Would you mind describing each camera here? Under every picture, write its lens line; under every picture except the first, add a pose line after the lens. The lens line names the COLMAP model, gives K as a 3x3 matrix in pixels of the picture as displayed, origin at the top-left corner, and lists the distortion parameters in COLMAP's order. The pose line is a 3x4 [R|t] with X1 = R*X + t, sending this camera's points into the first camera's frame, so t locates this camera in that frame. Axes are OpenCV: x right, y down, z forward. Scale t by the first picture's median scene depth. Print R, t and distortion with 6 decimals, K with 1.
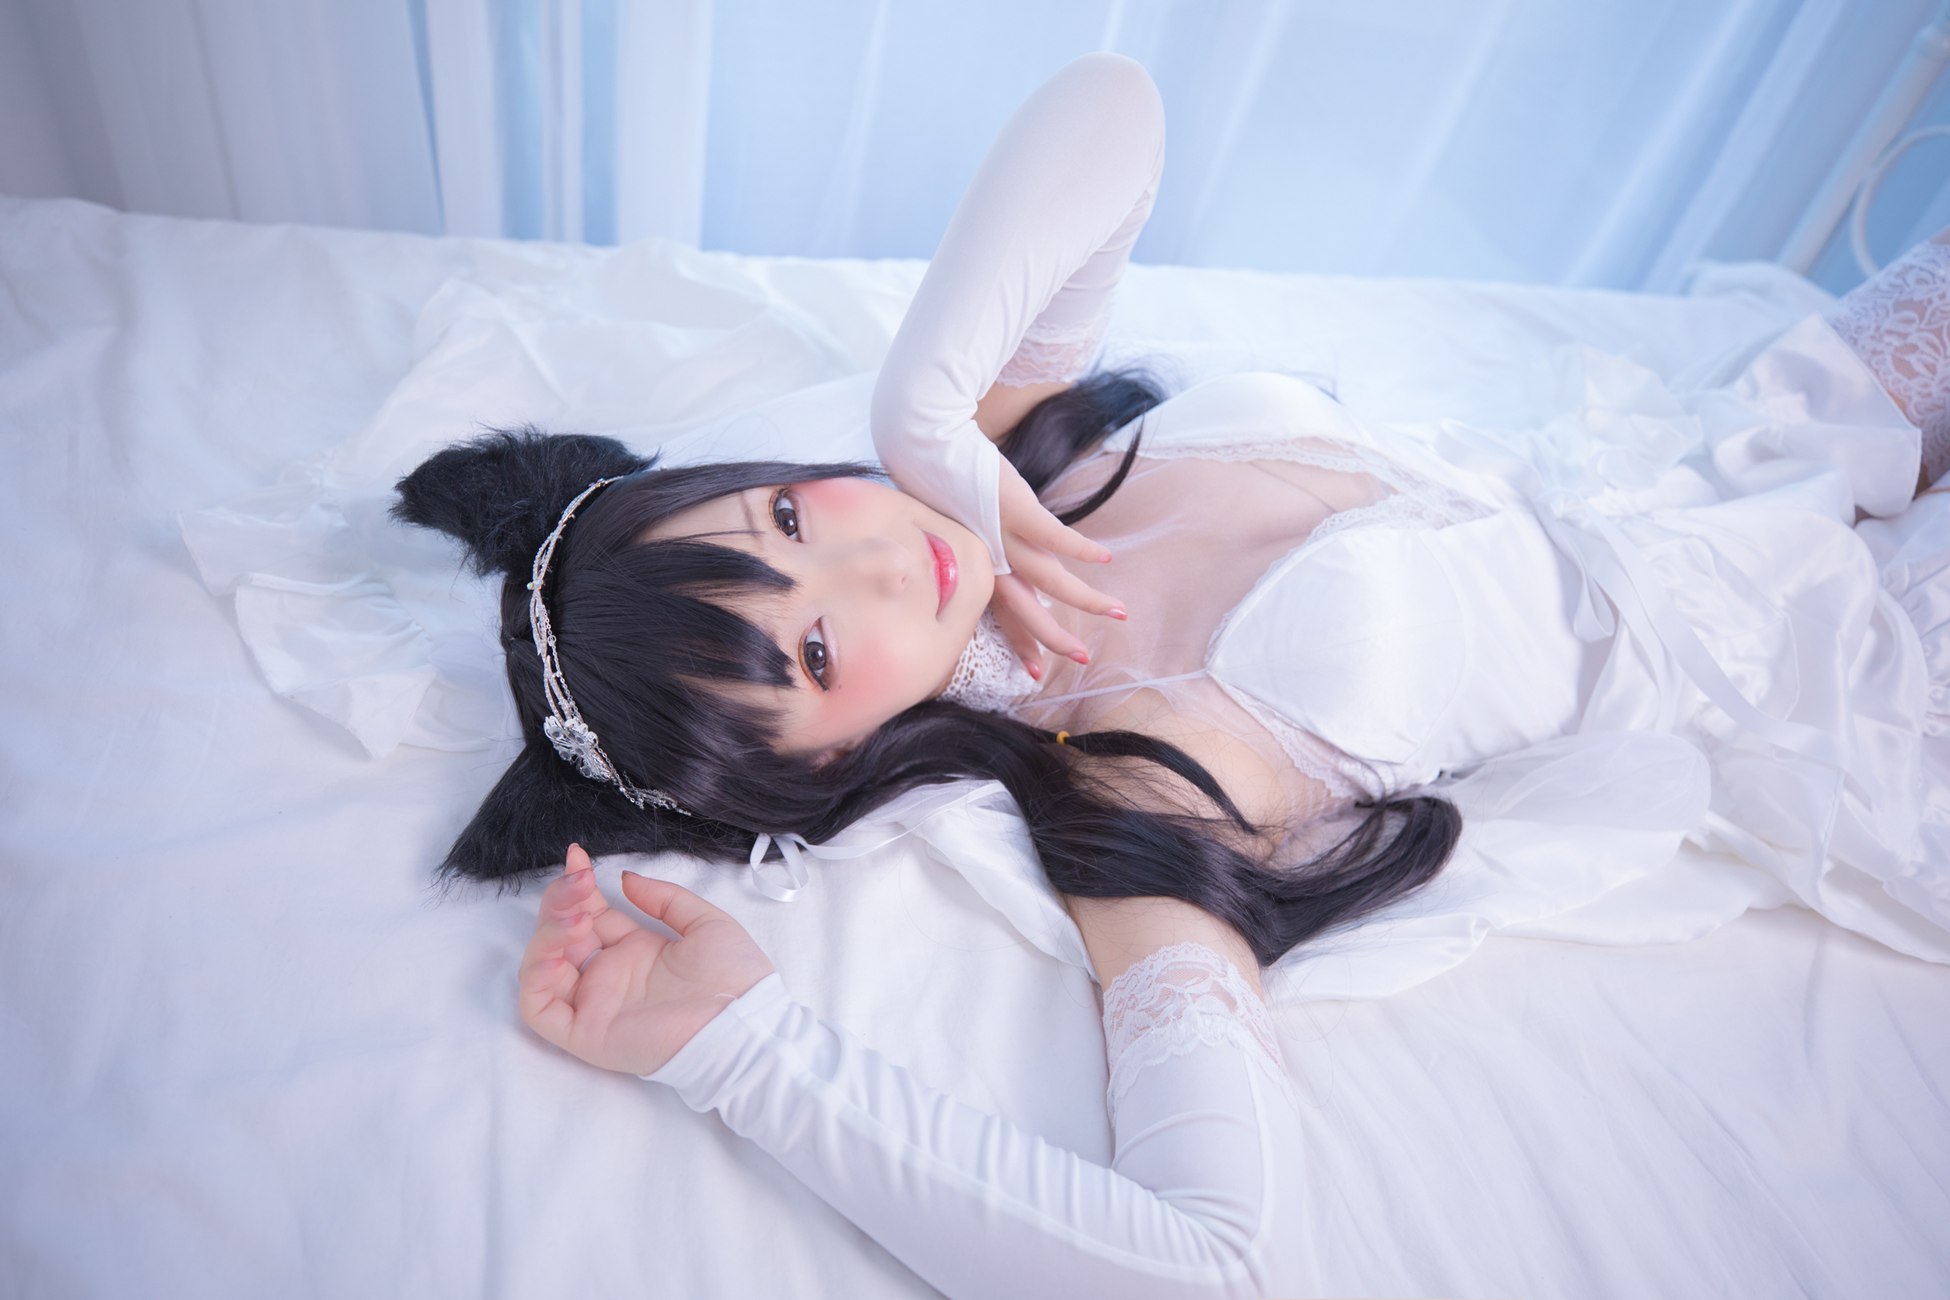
lens RADIAL K [[1364.9, 0, 975.0], [0, 1364.9, 650.0], [0, 0, 1]] dist [-0.010069, 0.027860]
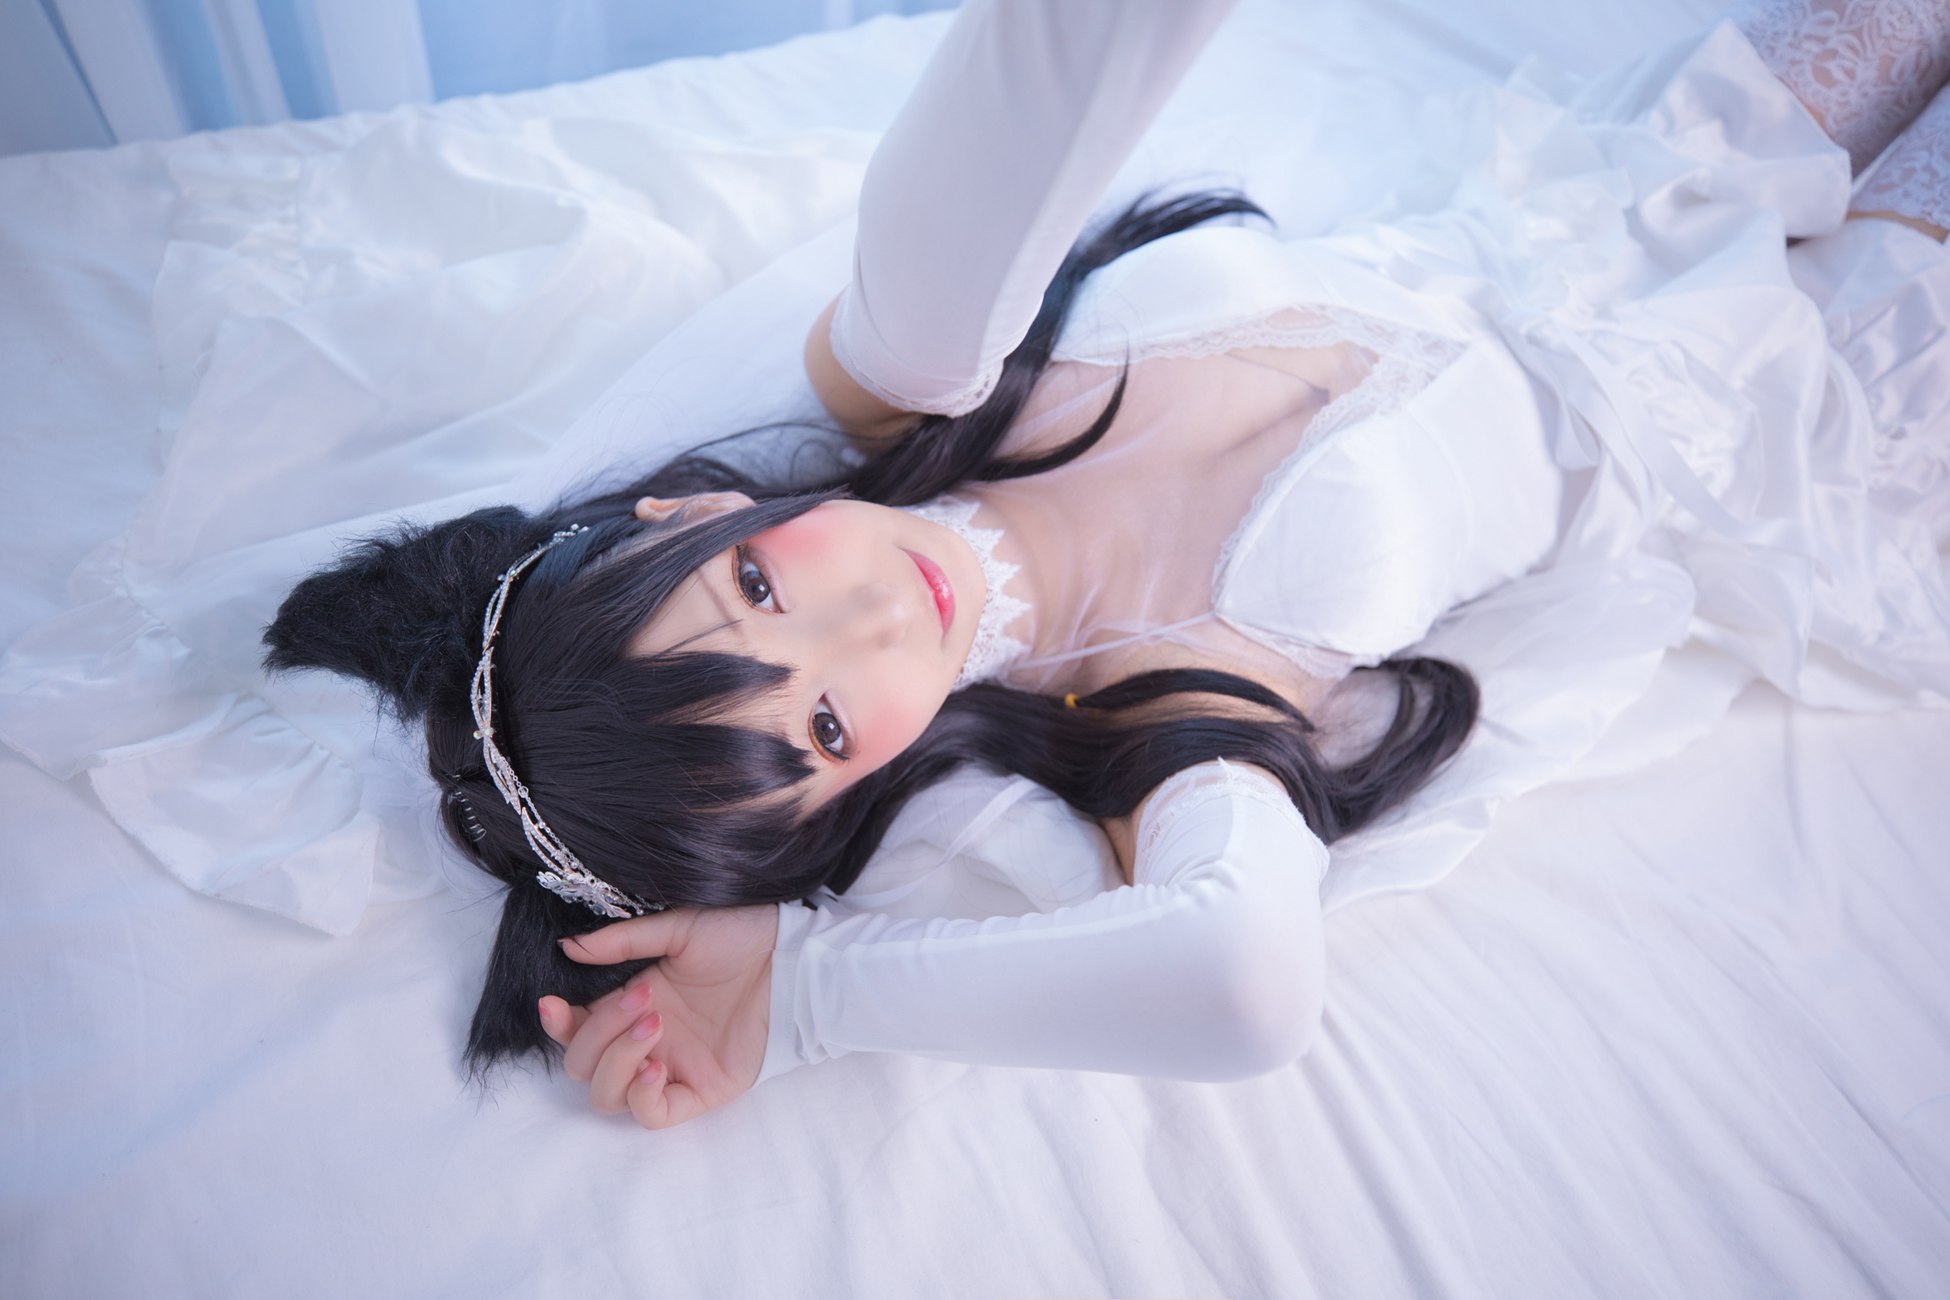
lens RADIAL K [[1332.3, 0, 980.0], [0, 1332.3, 691.8], [0, 0, 1]] dist [0.000102, -0.000020]
pose [[0.968755, -0.218947, 0.116513, -0.096884], [0.177656, 0.940388, 0.290014, -0.212377], [-0.173065, -0.260253, 0.949903, 0.145211]]
